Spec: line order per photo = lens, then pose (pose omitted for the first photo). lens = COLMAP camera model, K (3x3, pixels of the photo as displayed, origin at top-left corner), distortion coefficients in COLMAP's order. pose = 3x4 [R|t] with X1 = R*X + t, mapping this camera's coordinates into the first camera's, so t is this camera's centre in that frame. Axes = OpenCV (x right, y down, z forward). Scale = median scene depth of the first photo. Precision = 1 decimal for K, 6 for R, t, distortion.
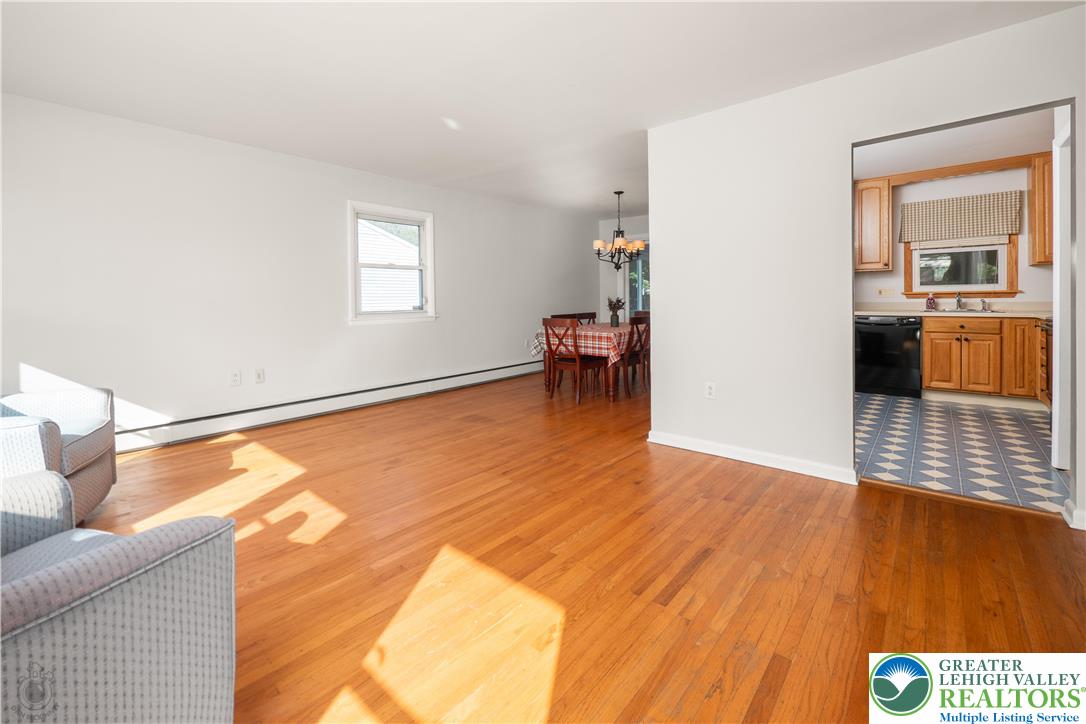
lens RADIAL K [[455.8, 0, 538.8], [0, 455.8, 307.8], [0, 0, 1]] dist [-0.009683, 0.000203]
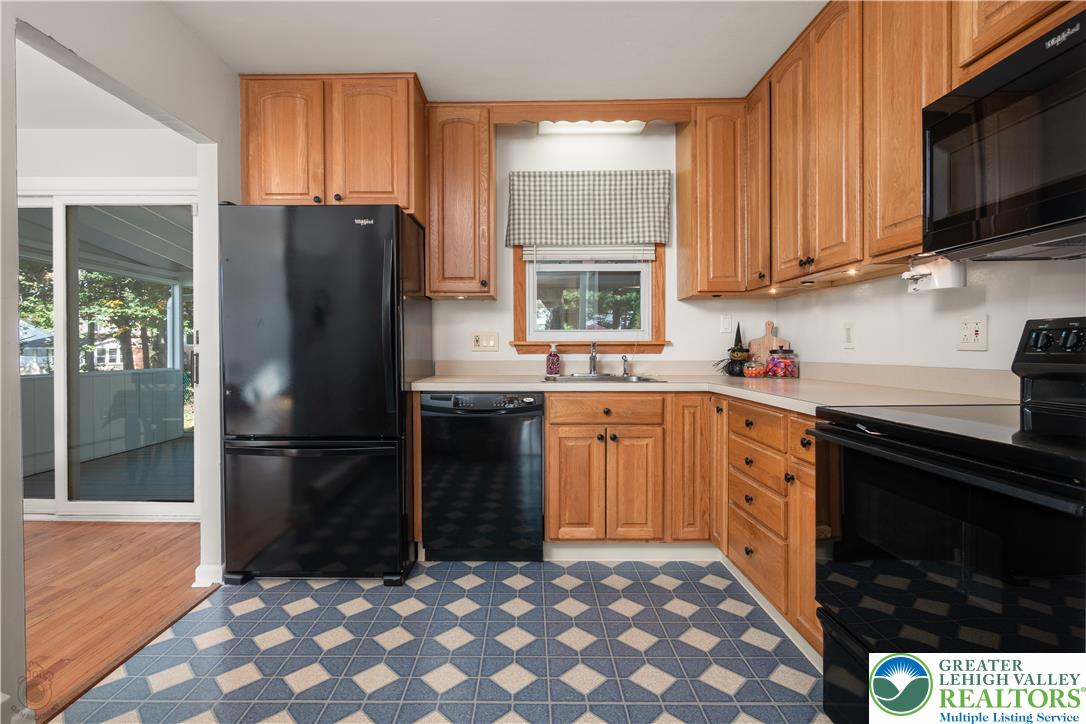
lens RADIAL K [[511.4, 0, 540.6], [0, 511.4, 357.7], [0, 0, 1]] dist [0.004163, 0.000047]
pose [[0.745229, -0.001704, 0.666807, 0.495965], [0.006455, 0.999968, -0.004658, -0.014714], [-0.666778, 0.007776, 0.745216, 0.614065]]
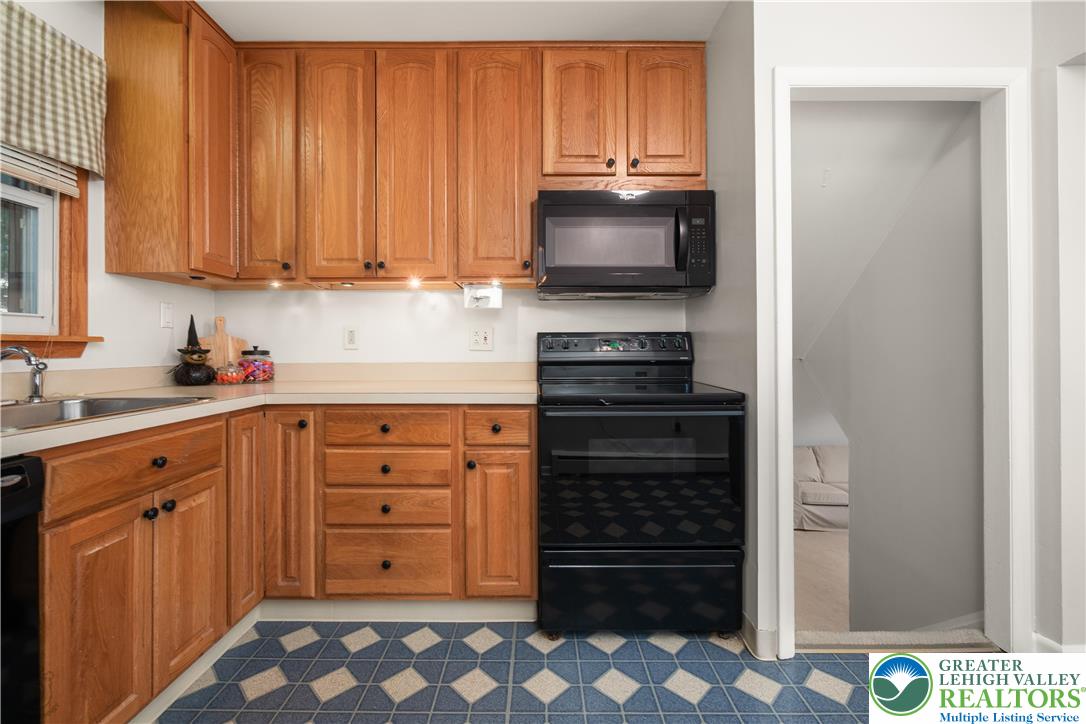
lens RADIAL K [[455.8, 0, 552.5], [0, 455.8, 346.6], [0, 0, 1]] dist [-0.009683, 0.000203]
pose [[-0.655478, 0.015123, 0.755062, 0.556536], [0.022275, 0.999752, -0.000686, -0.022216], [-0.754885, 0.016369, -0.655653, 0.967770]]
